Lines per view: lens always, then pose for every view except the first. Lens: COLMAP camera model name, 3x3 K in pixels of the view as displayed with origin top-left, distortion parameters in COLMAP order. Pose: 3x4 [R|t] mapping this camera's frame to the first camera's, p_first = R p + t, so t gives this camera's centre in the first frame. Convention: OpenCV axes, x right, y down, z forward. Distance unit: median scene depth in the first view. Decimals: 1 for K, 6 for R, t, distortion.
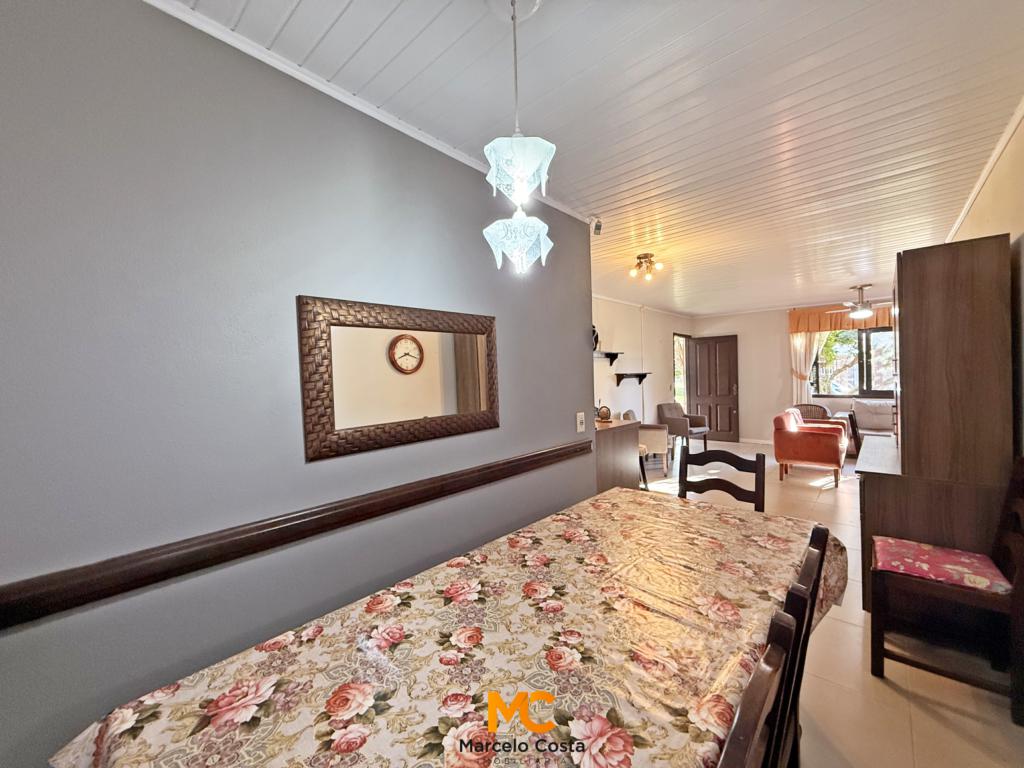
lens RADIAL K [[406.7, 0, 510.2], [0, 406.7, 384.9], [0, 0, 1]] dist [-0.002702, -0.000045]
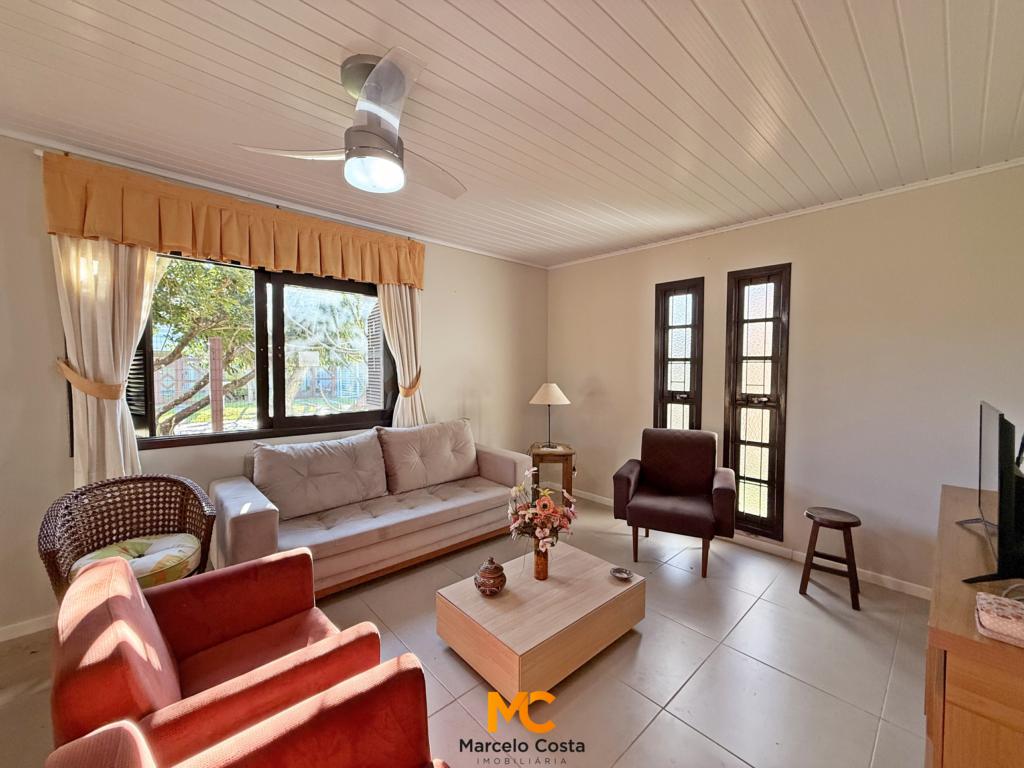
lens RADIAL K [[406.7, 0, 511.8], [0, 406.7, 383.3], [0, 0, 1]] dist [-0.002702, -0.000045]
pose [[0.105750, -0.010625, 0.994336, 0.477959], [0.010920, 0.999895, 0.009523, -0.024596], [-0.994333, 0.009851, 0.105855, 0.704457]]
